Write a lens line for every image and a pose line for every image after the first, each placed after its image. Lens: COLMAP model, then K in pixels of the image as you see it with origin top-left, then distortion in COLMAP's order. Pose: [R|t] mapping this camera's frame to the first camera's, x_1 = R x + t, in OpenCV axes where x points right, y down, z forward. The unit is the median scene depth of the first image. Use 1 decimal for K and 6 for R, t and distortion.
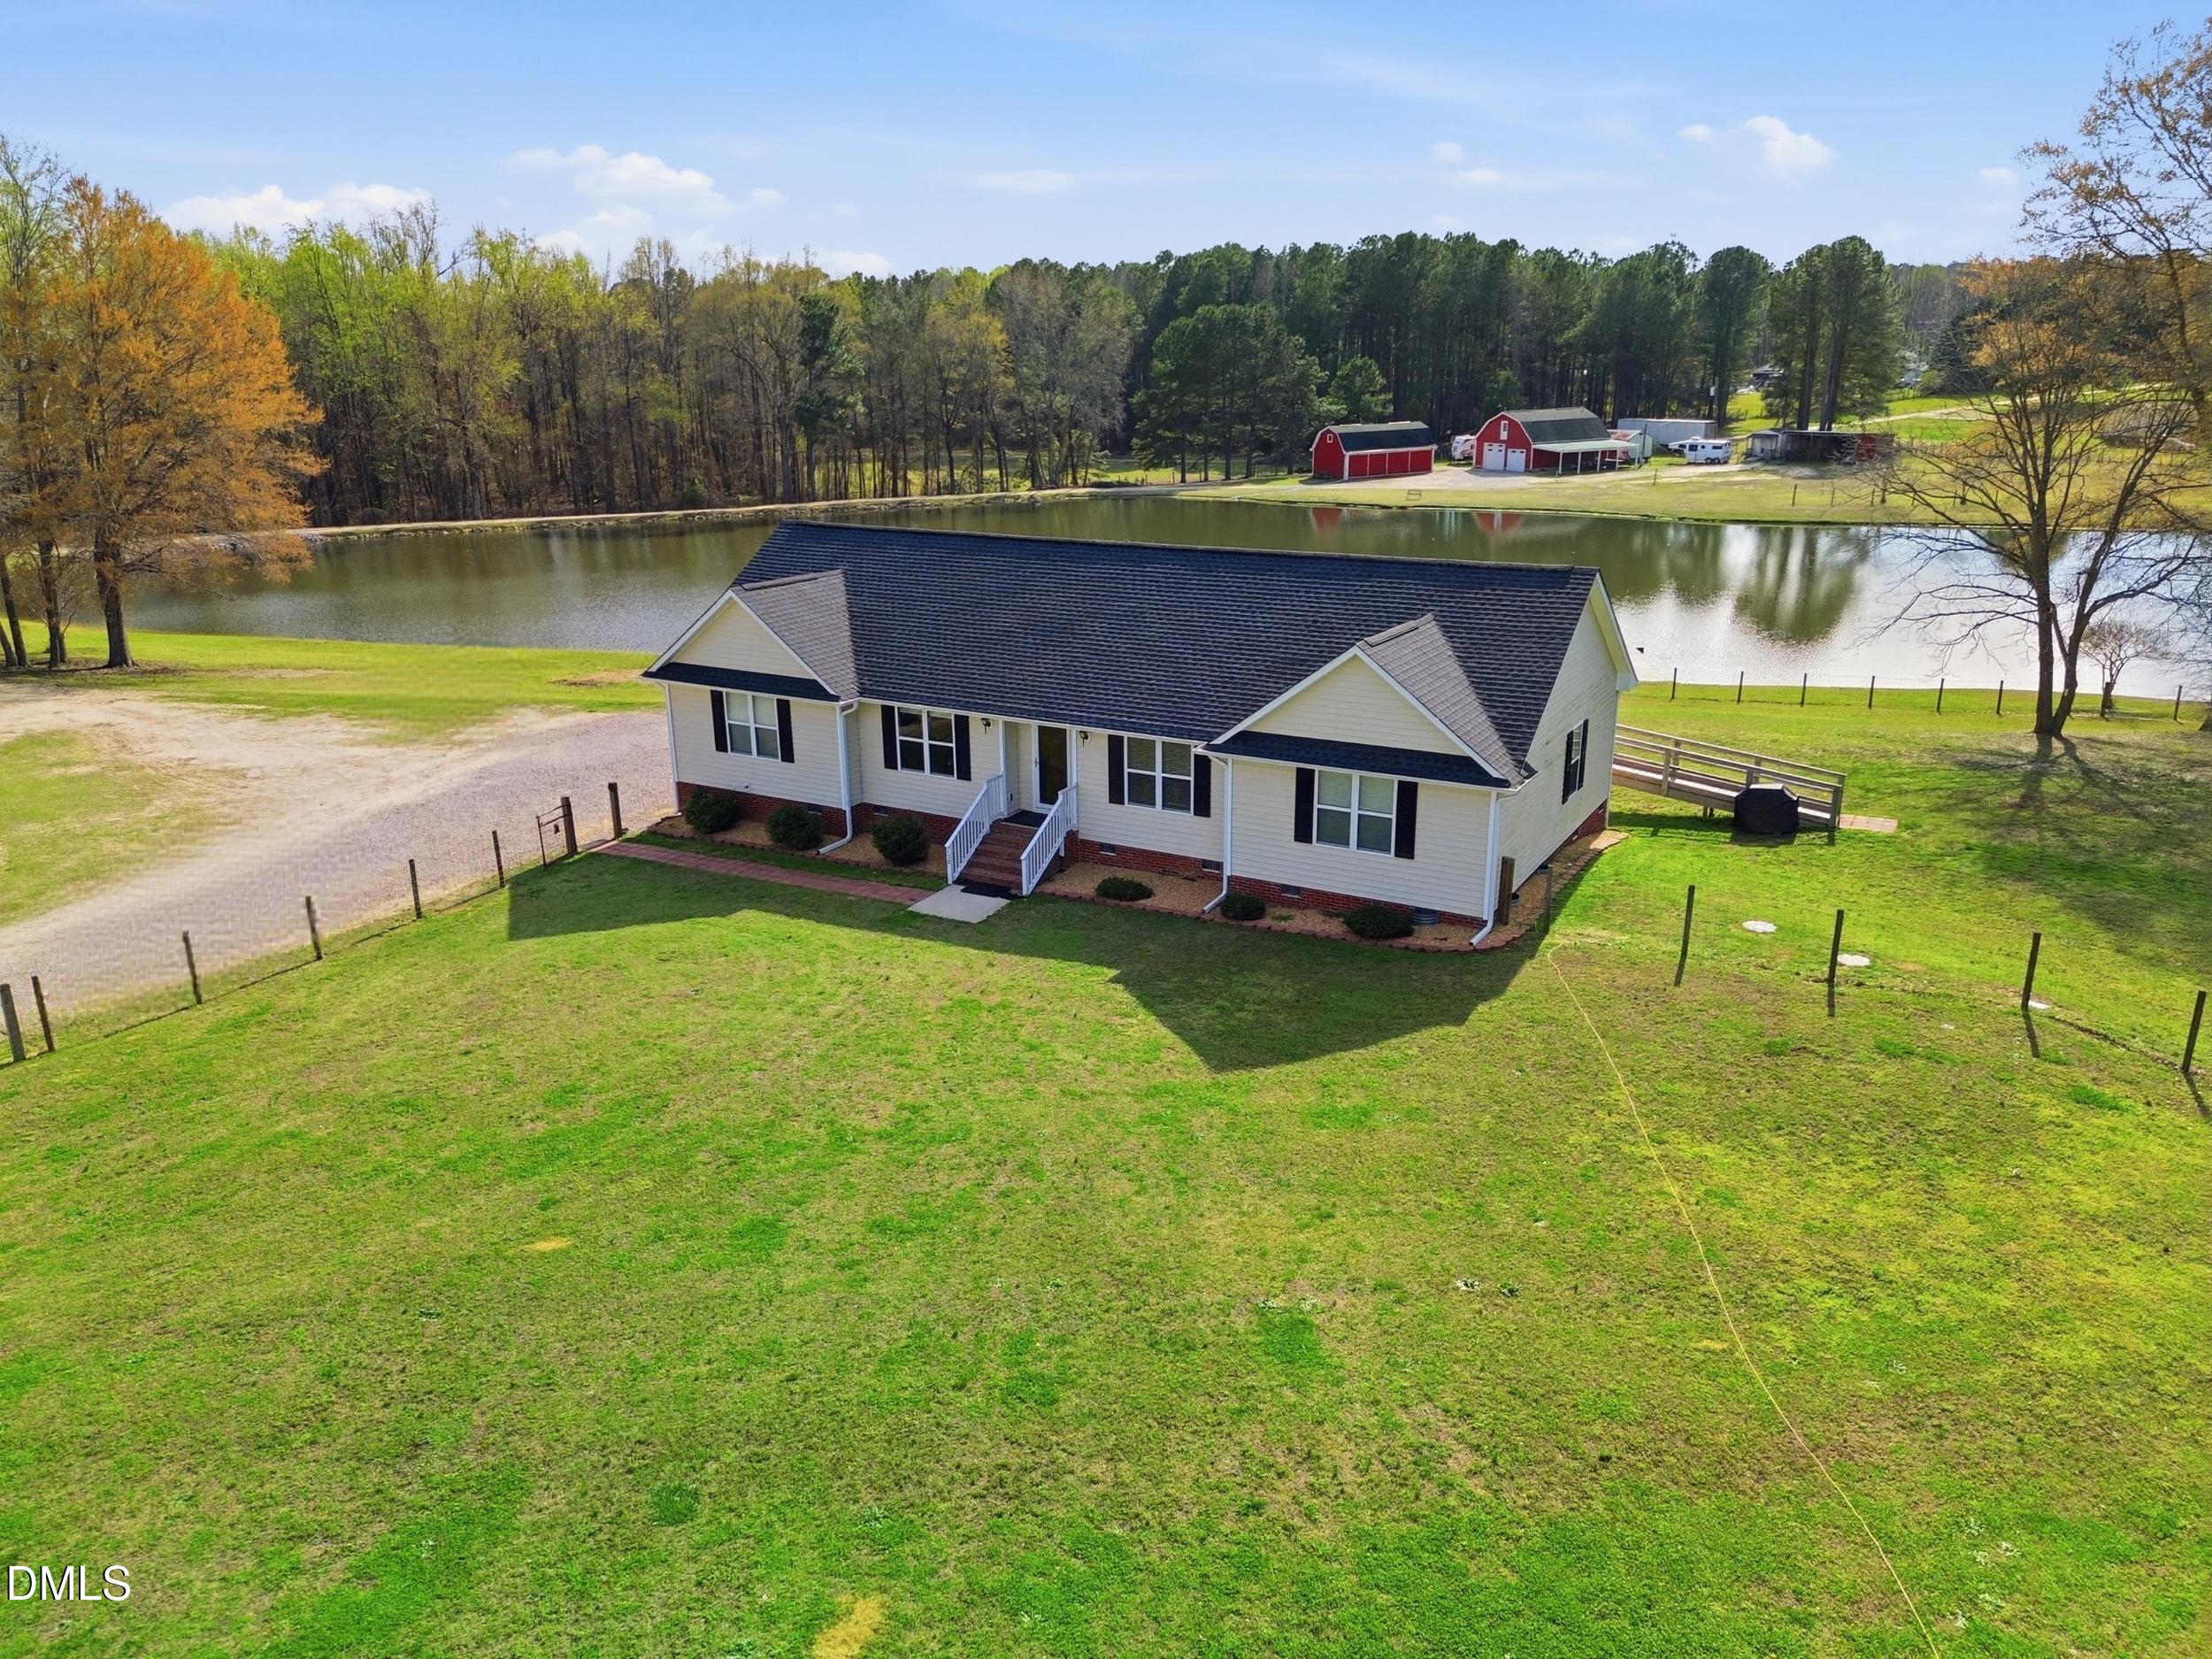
lens RADIAL K [[1572.0, 0, 1105.2], [0, 1572.0, 823.1], [0, 0, 1]] dist [0.071121, -0.060472]
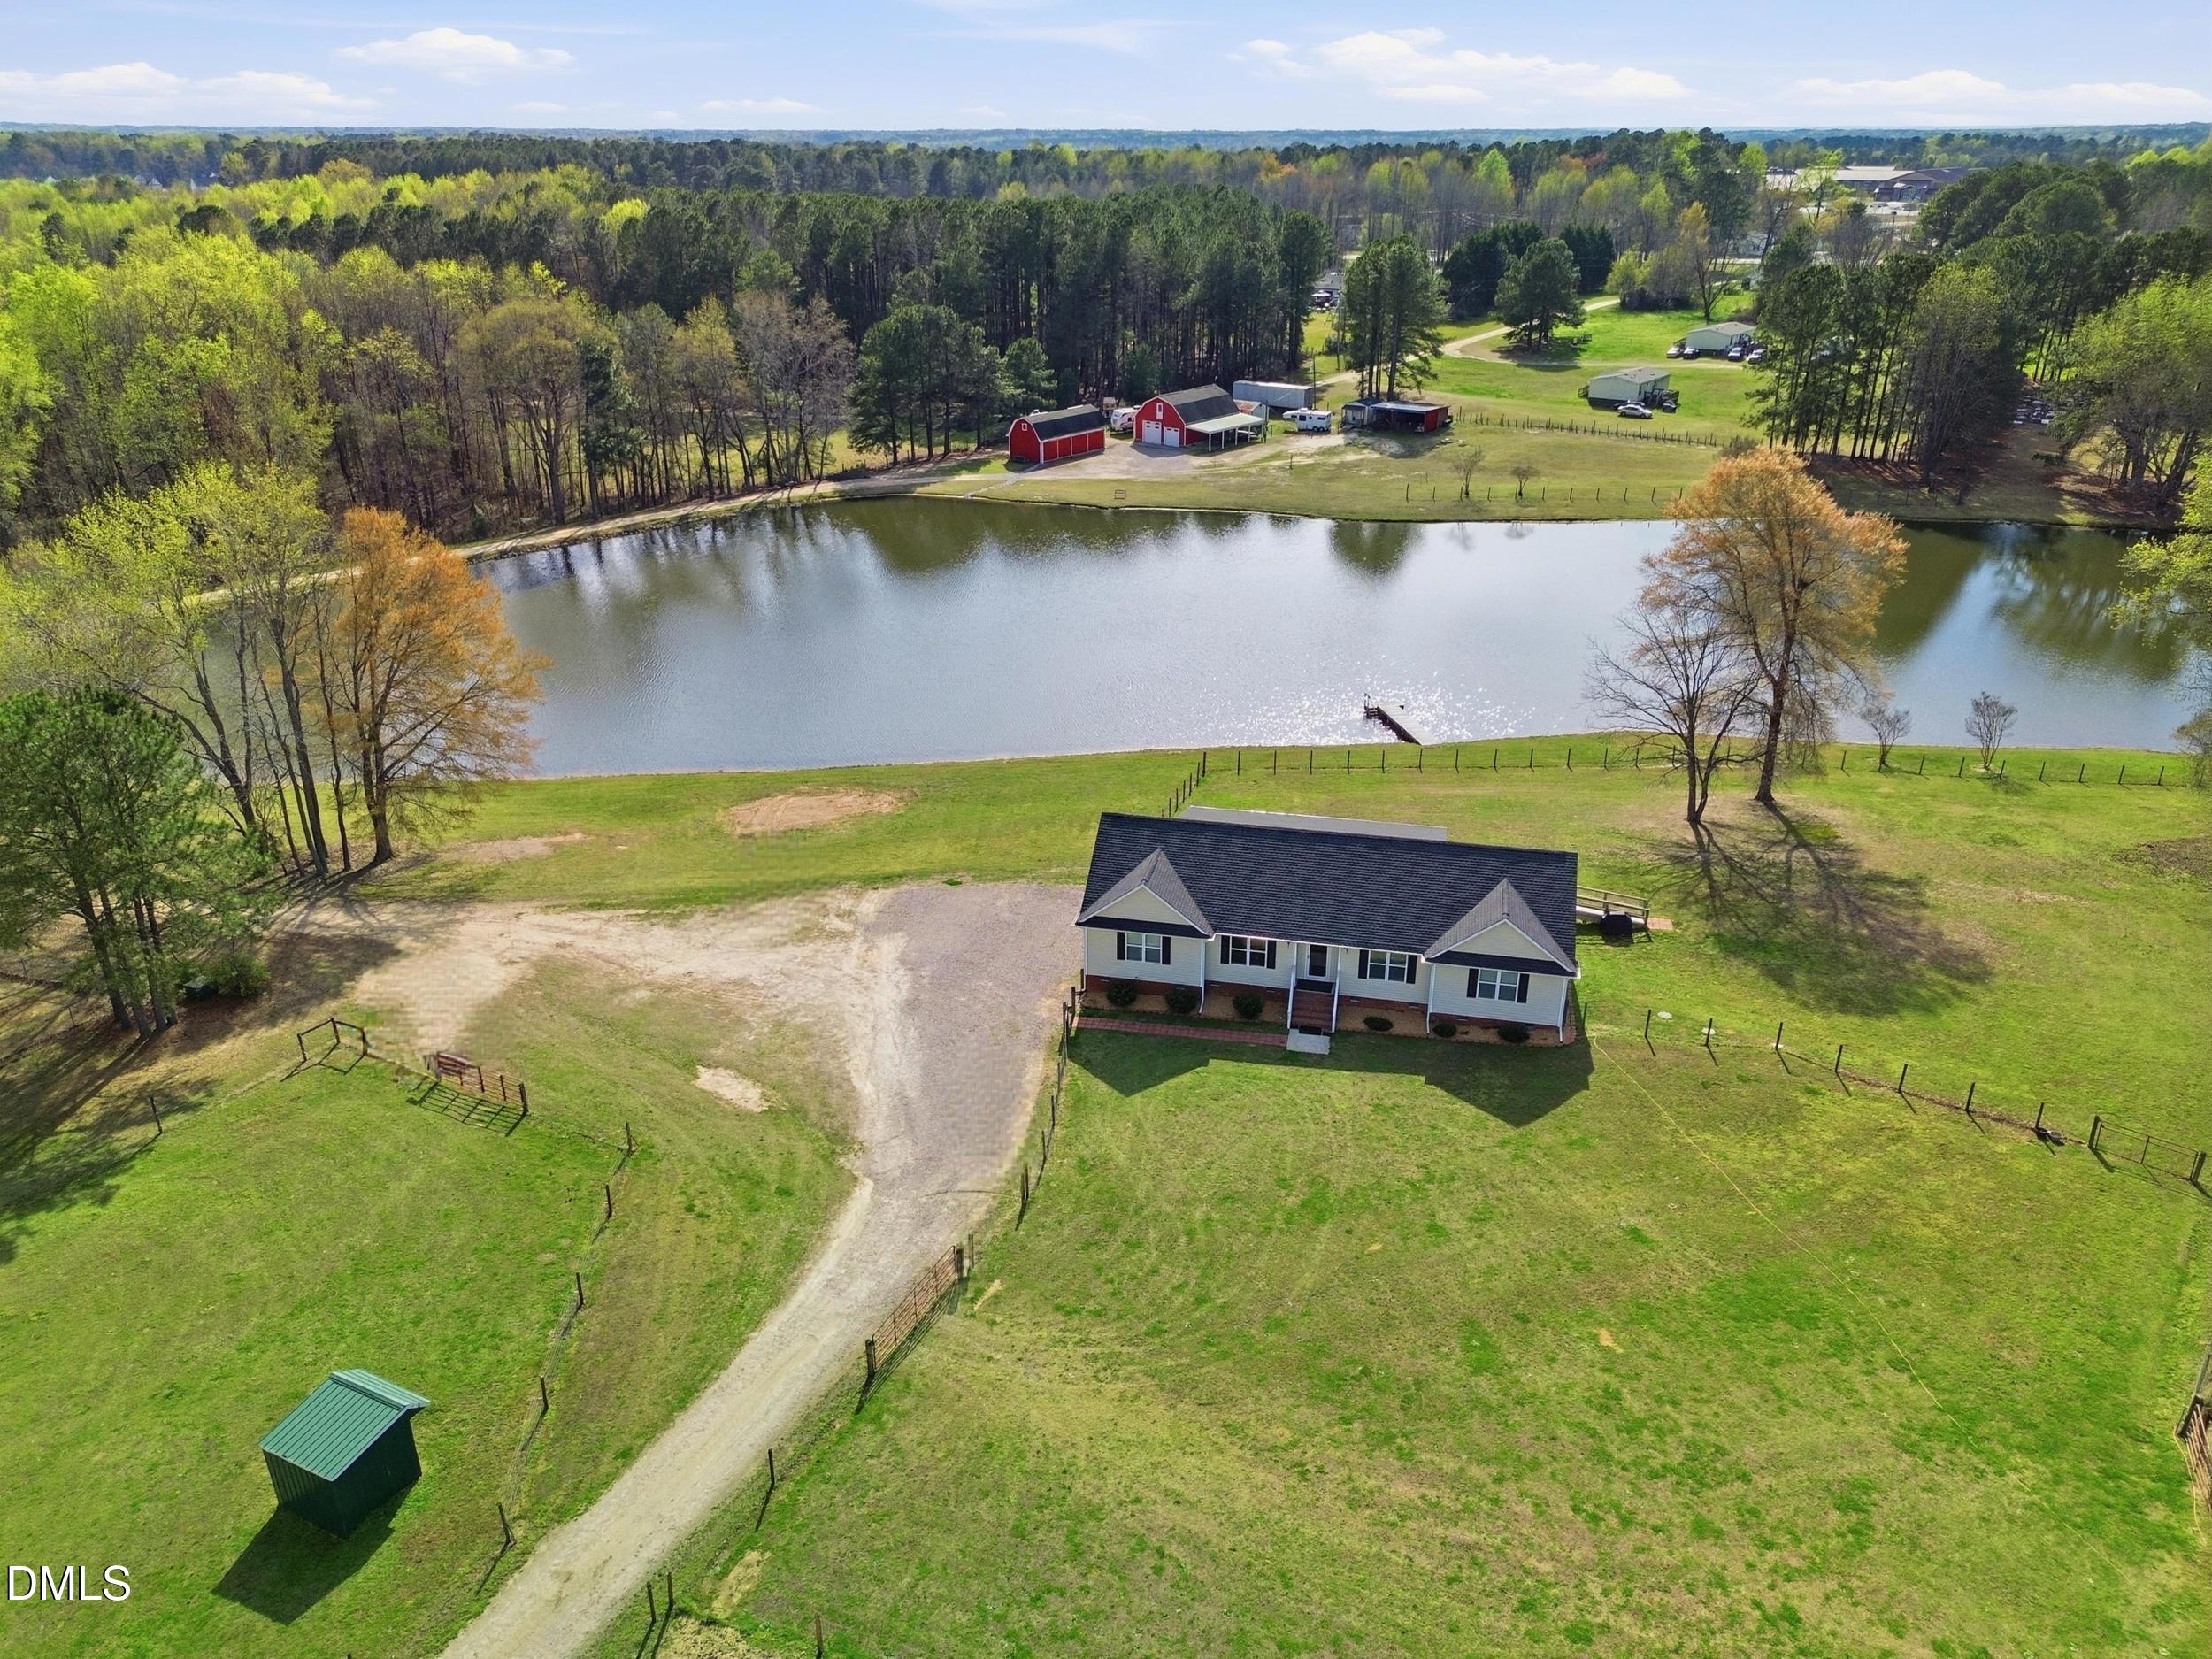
lens RADIAL K [[1572.0, 0, 1099.5], [0, 1572.0, 823.2], [0, 0, 1]] dist [0.071121, -0.060472]
pose [[0.953343, -0.113055, 0.279920, -0.748937], [0.080814, 0.988962, 0.124189, -0.425841], [-0.290870, -0.095773, 0.951957, -0.714506]]
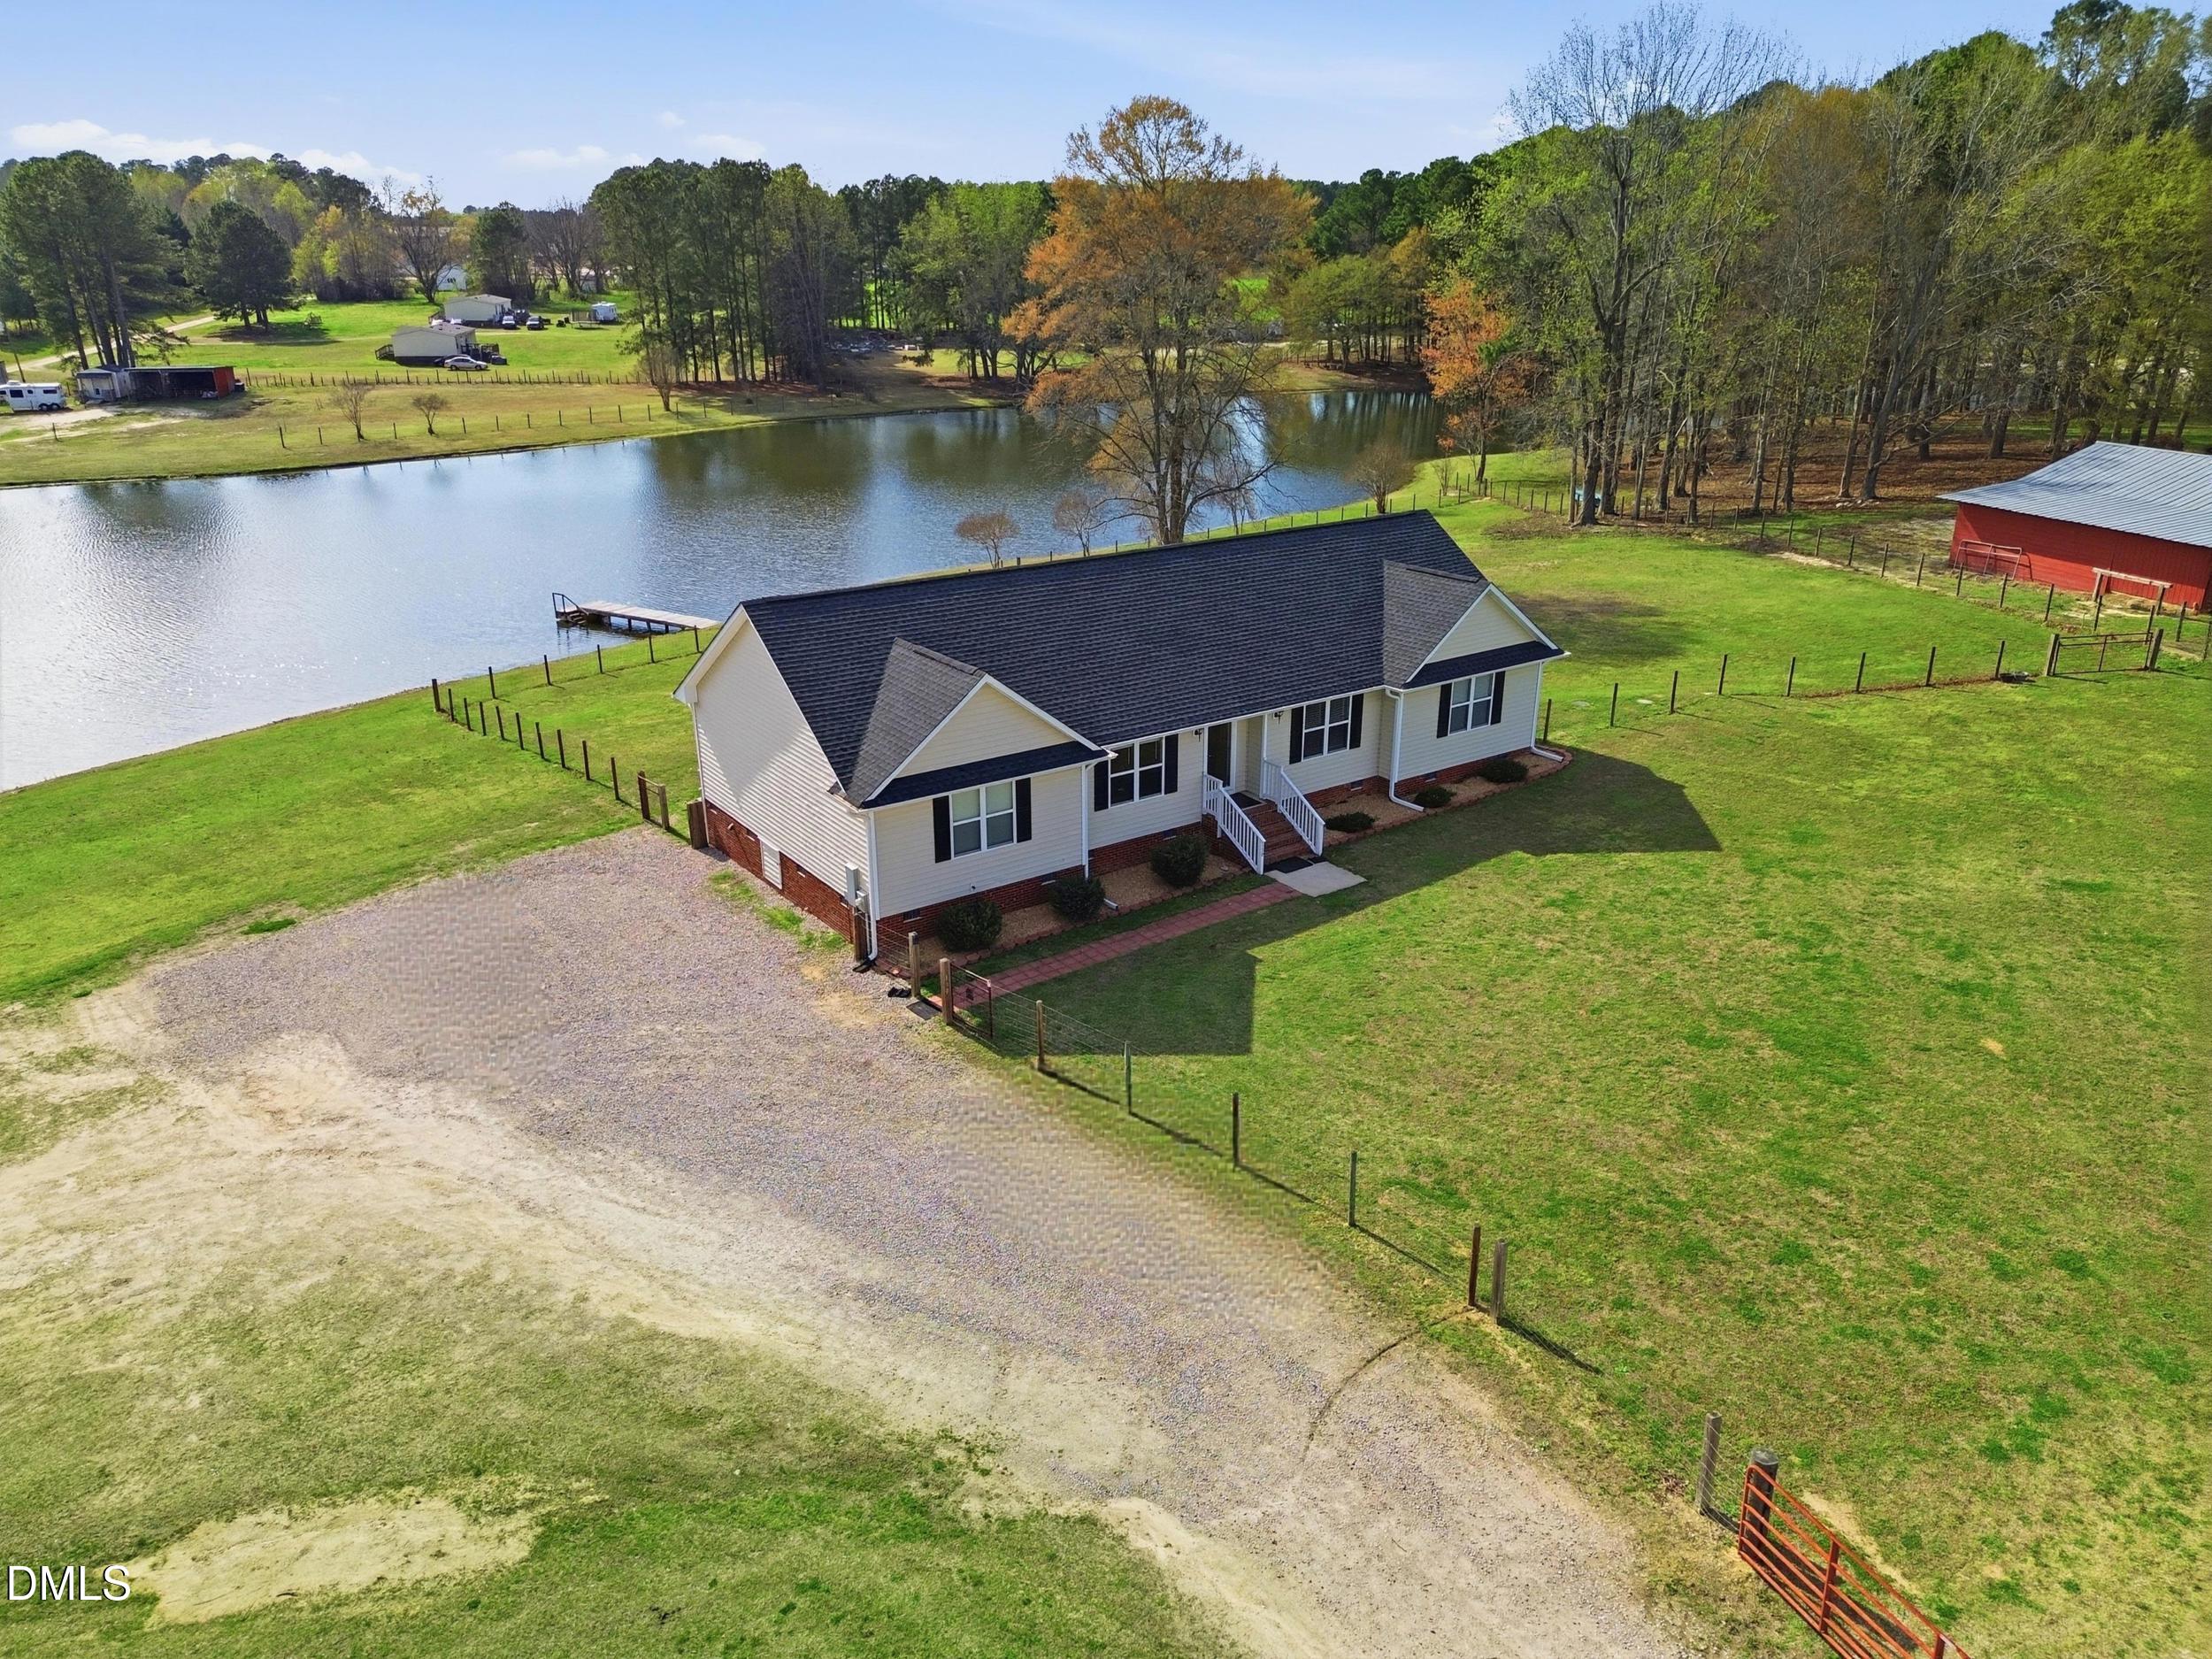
lens RADIAL K [[1572.0, 0, 1111.2], [0, 1572.0, 812.9], [0, 0, 1]] dist [0.071121, -0.060472]
pose [[0.415739, -0.305808, 0.856529, -0.933796], [0.262291, 0.942075, 0.209041, -0.226412], [-0.870842, 0.137753, 0.471868, 0.487990]]
